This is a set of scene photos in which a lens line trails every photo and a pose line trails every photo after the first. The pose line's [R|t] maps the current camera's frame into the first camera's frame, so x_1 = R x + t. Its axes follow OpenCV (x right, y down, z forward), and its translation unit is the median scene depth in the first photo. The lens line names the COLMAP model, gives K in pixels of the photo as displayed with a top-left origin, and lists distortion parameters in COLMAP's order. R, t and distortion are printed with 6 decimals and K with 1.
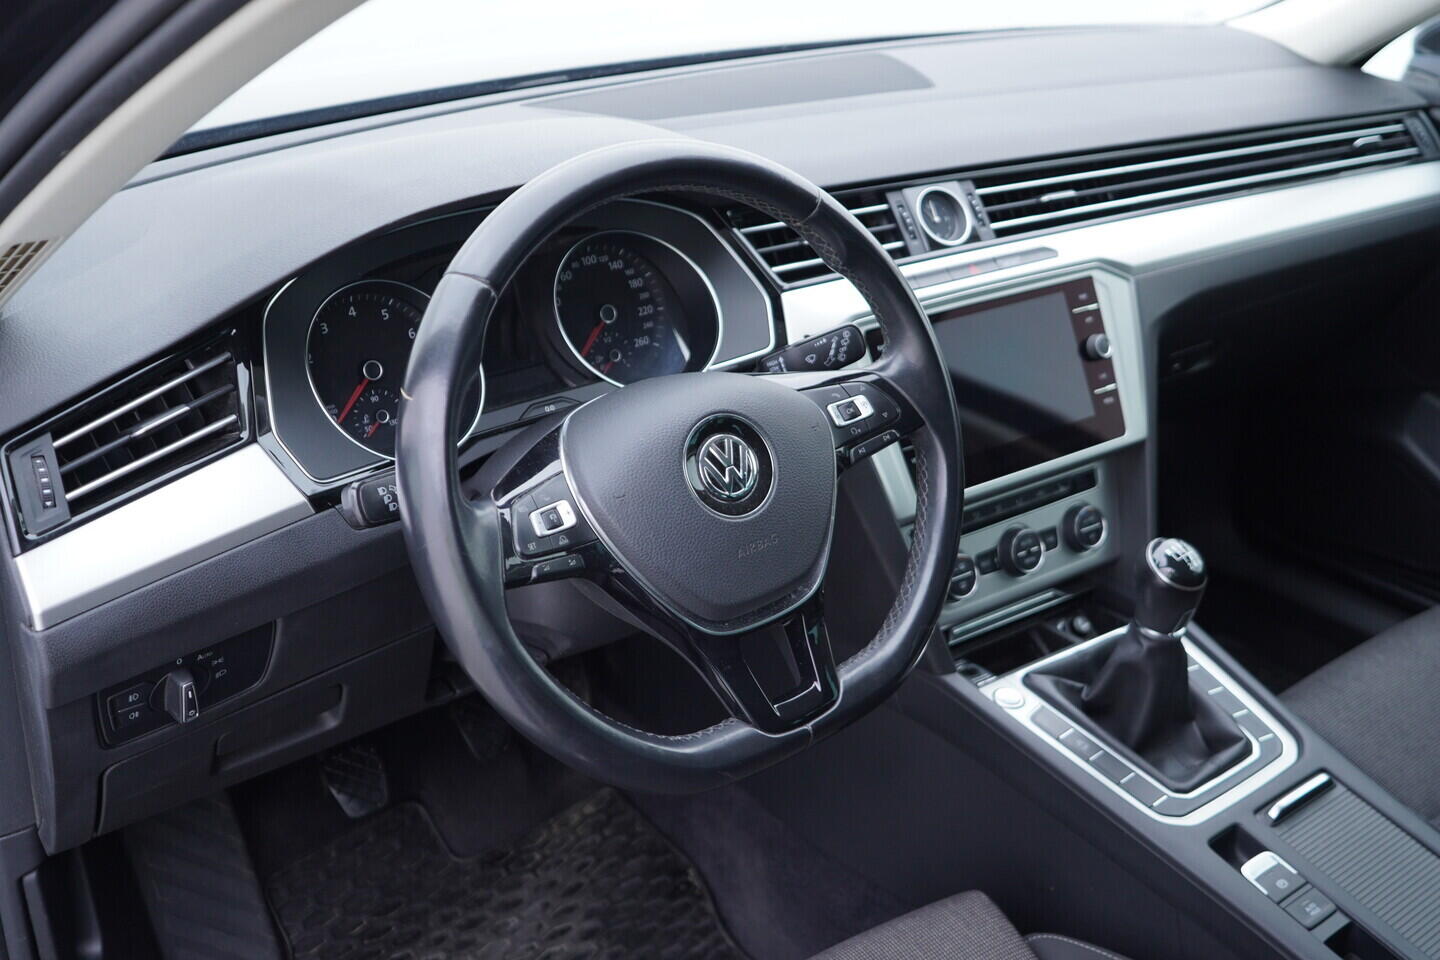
lens RADIAL K [[1473.6, 0, 726.2], [0, 1473.6, 493.6], [0, 0, 1]] dist [-0.006080, 0.000000]
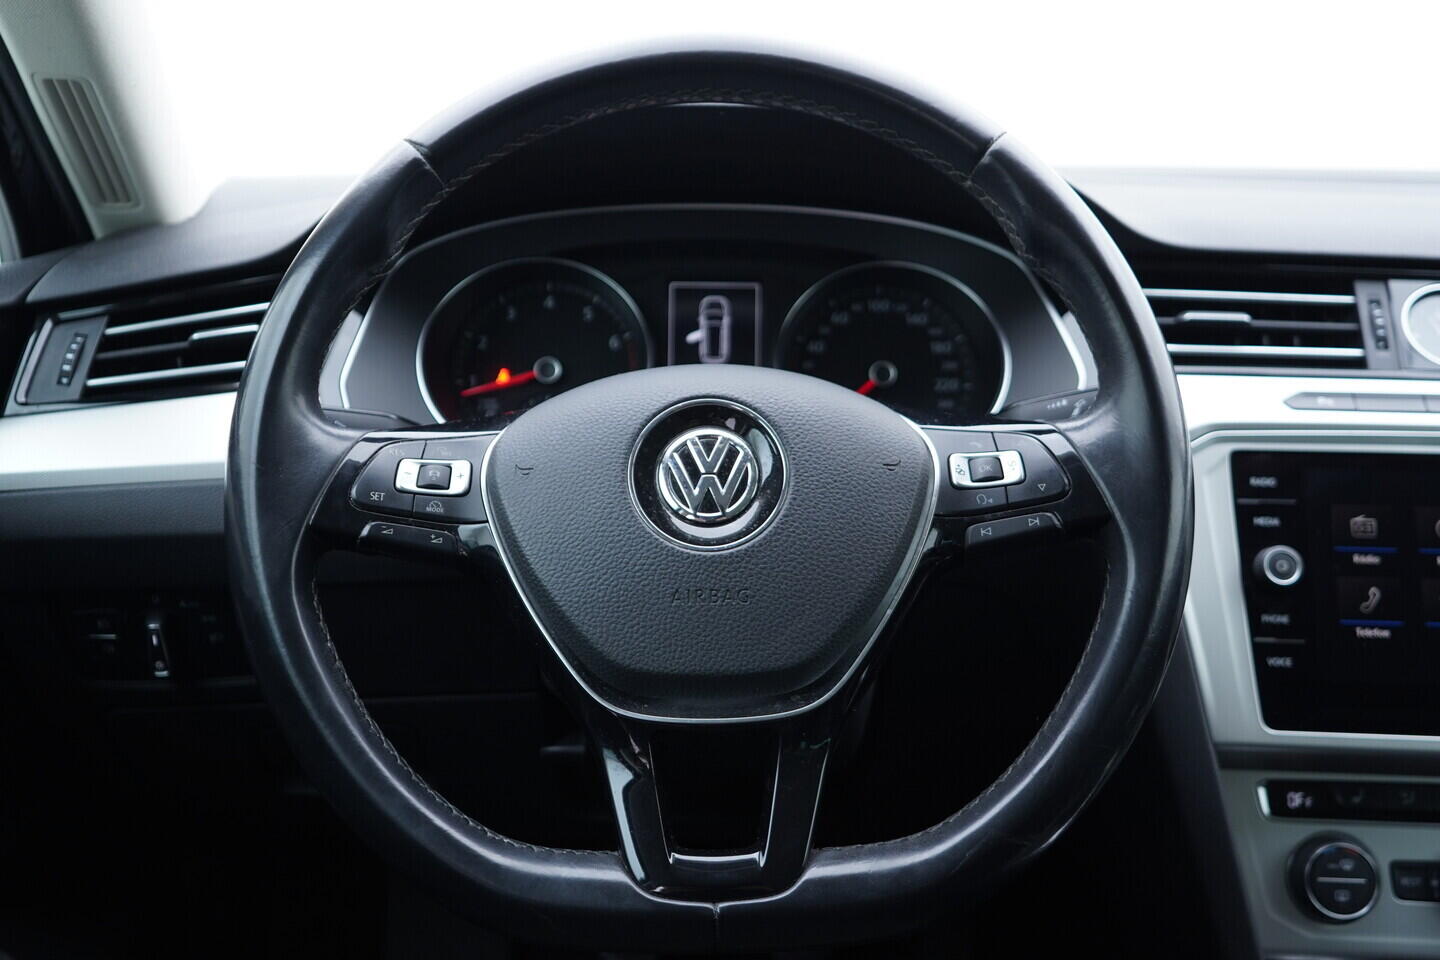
lens RADIAL K [[1473.6, 0, 726.2], [0, 1473.6, 517.1], [0, 0, 1]] dist [-0.006080, 0.000000]
pose [[0.794534, 0.161516, -0.585345, 0.283741], [-0.278226, 0.953666, -0.114509, 0.052215], [0.539728, 0.253839, 0.802658, 0.333691]]
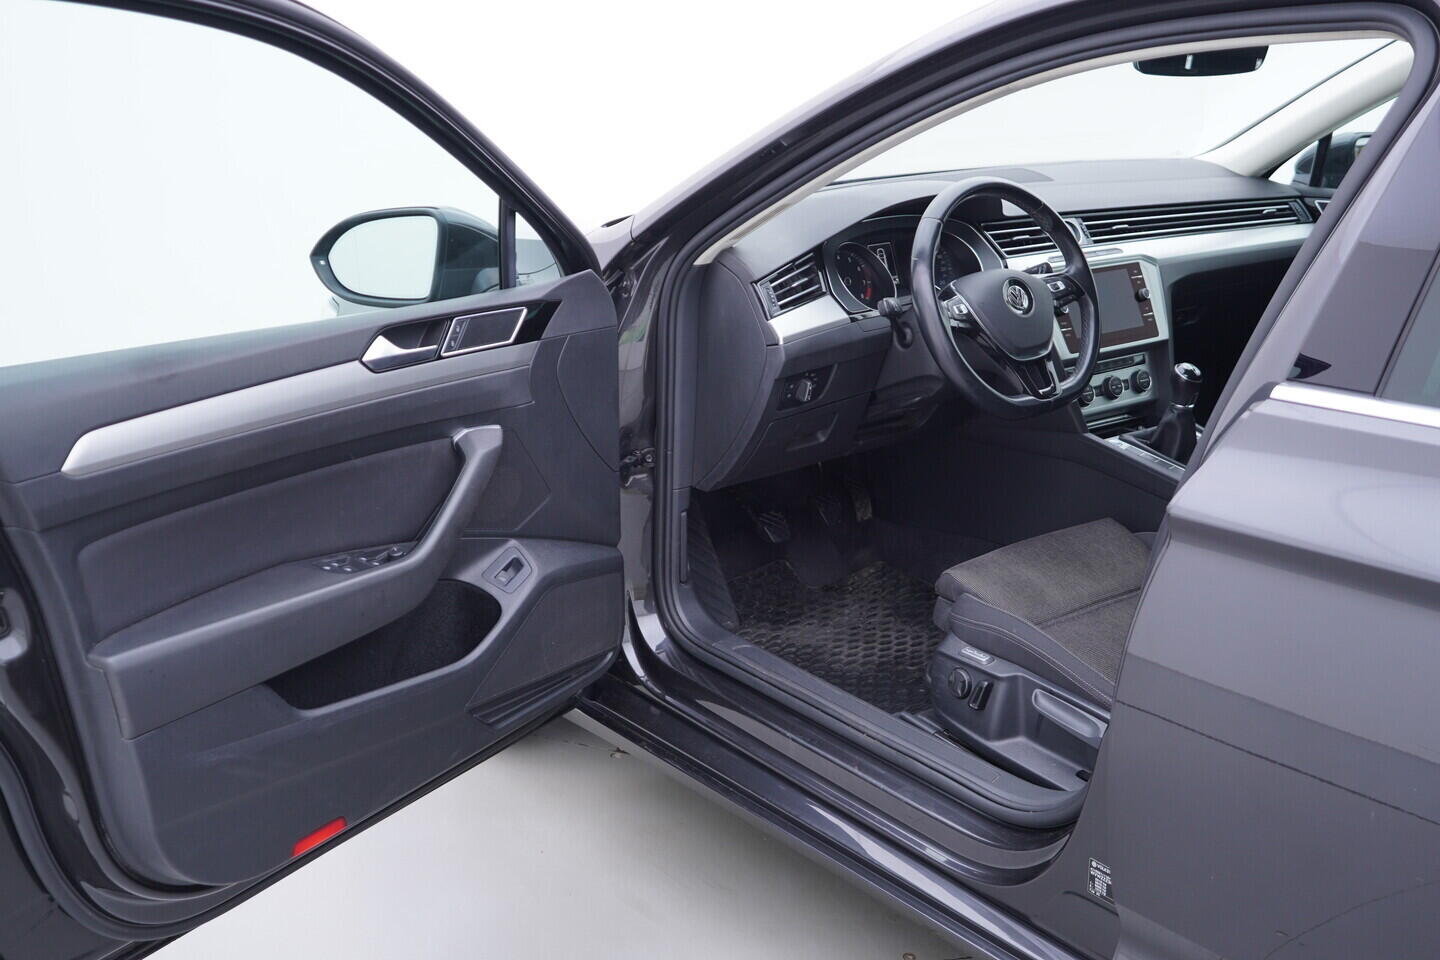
lens RADIAL K [[1473.6, 0, 708.4], [0, 1473.6, 480.1], [0, 0, 1]] dist [-0.006080, 0.000000]
pose [[0.999911, -0.011255, 0.007167, -0.401661], [0.012159, 0.989795, -0.141976, 0.469538], [-0.005496, 0.142050, 0.989844, -1.079954]]
